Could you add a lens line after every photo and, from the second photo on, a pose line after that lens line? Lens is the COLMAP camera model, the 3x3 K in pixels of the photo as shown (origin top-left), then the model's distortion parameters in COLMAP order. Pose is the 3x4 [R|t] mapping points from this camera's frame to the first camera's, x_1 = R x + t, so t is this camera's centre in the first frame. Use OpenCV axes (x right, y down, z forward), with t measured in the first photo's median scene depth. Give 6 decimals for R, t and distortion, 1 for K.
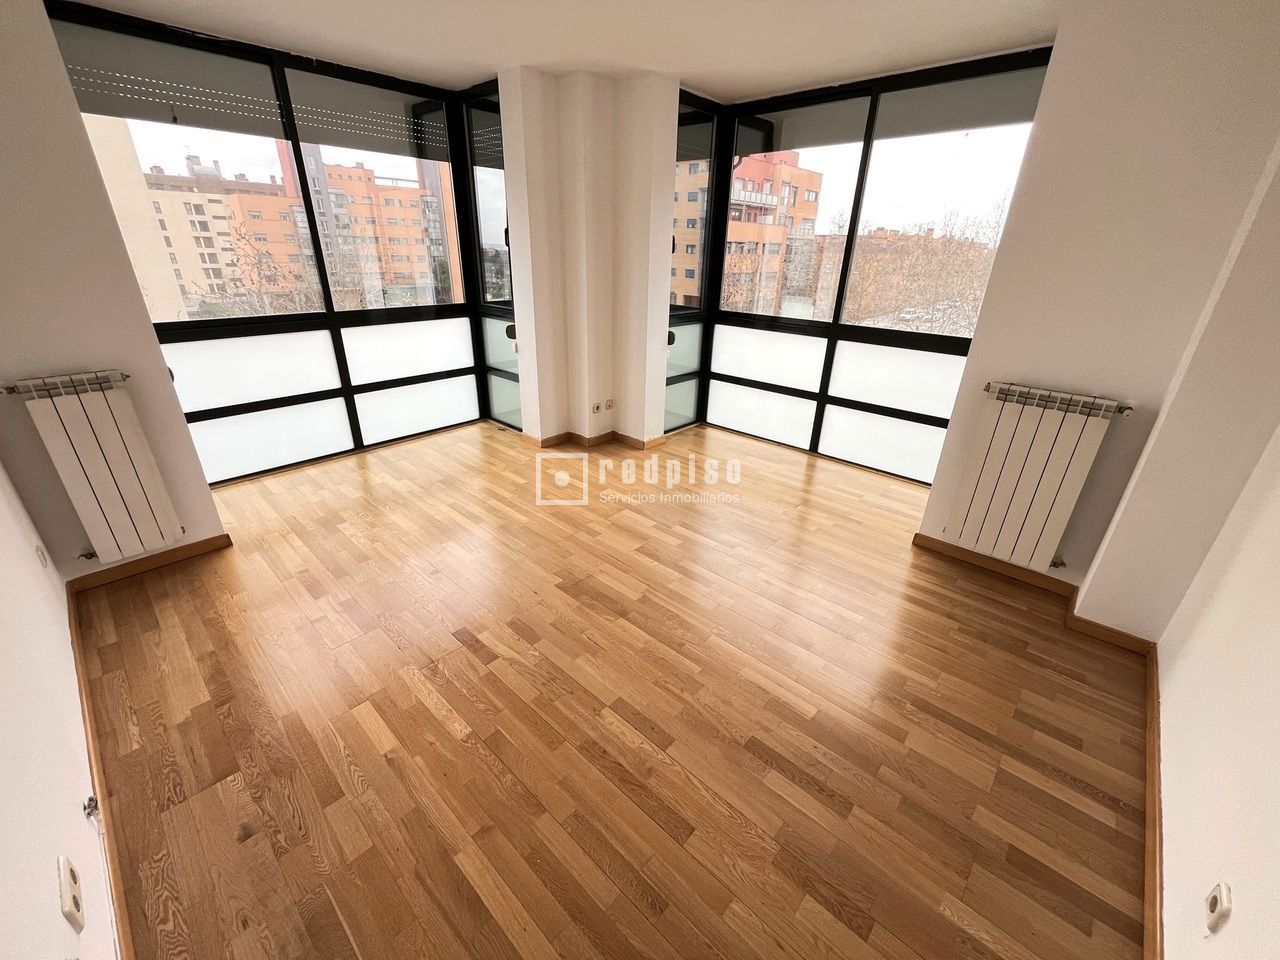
lens RADIAL K [[513.5, 0, 635.2], [0, 513.5, 479.6], [0, 0, 1]] dist [-0.003556, -0.000304]
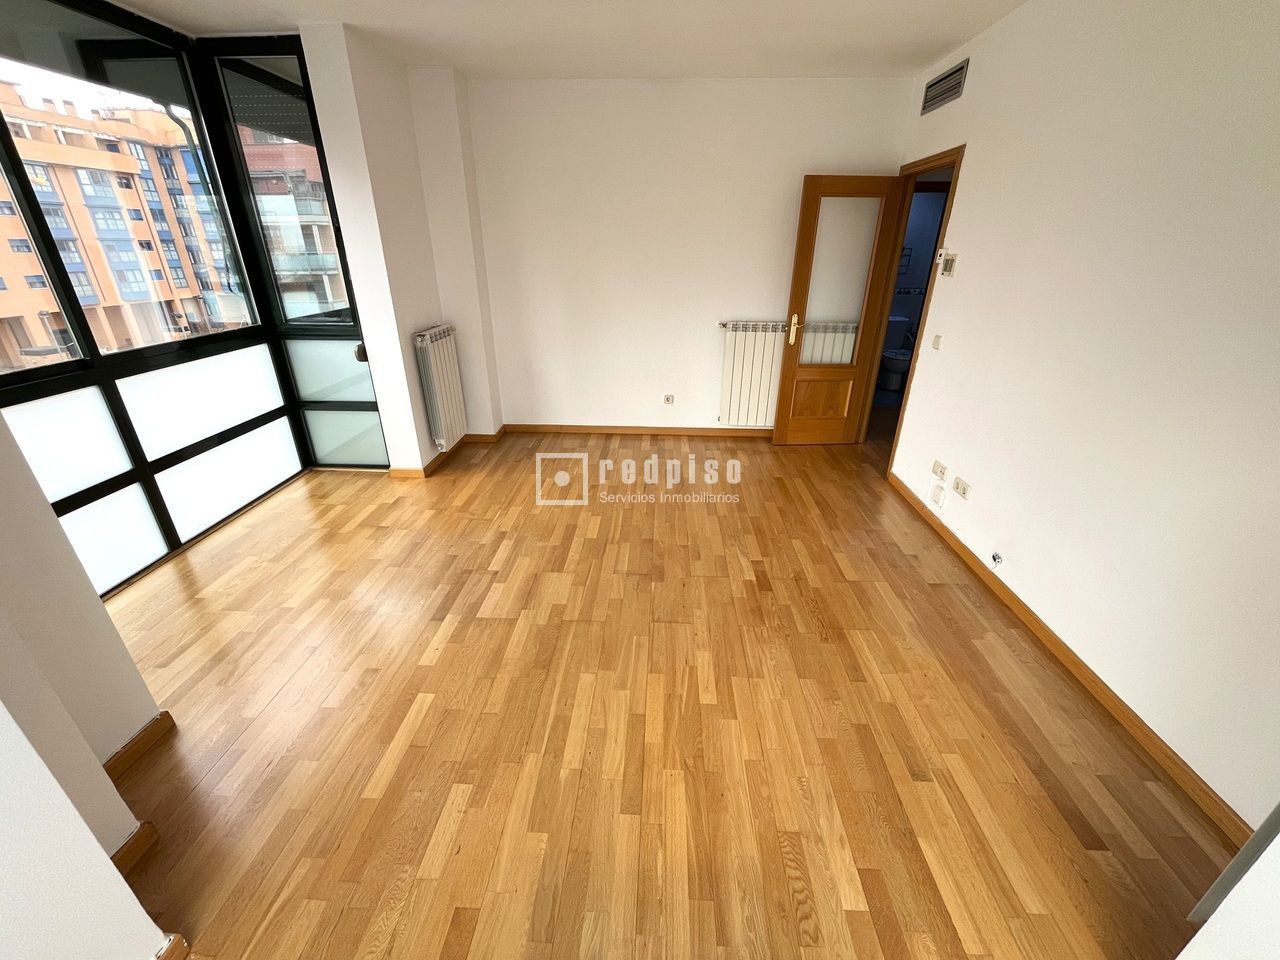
lens RADIAL K [[517.0, 0, 636.9], [0, 517.0, 479.1], [0, 0, 1]] dist [-0.001666, -0.000441]
pose [[-0.641328, -0.338443, 0.688589, -0.744316], [0.299326, 0.715985, 0.630690, -0.586861], [-0.706472, 0.610591, -0.357876, 1.260460]]
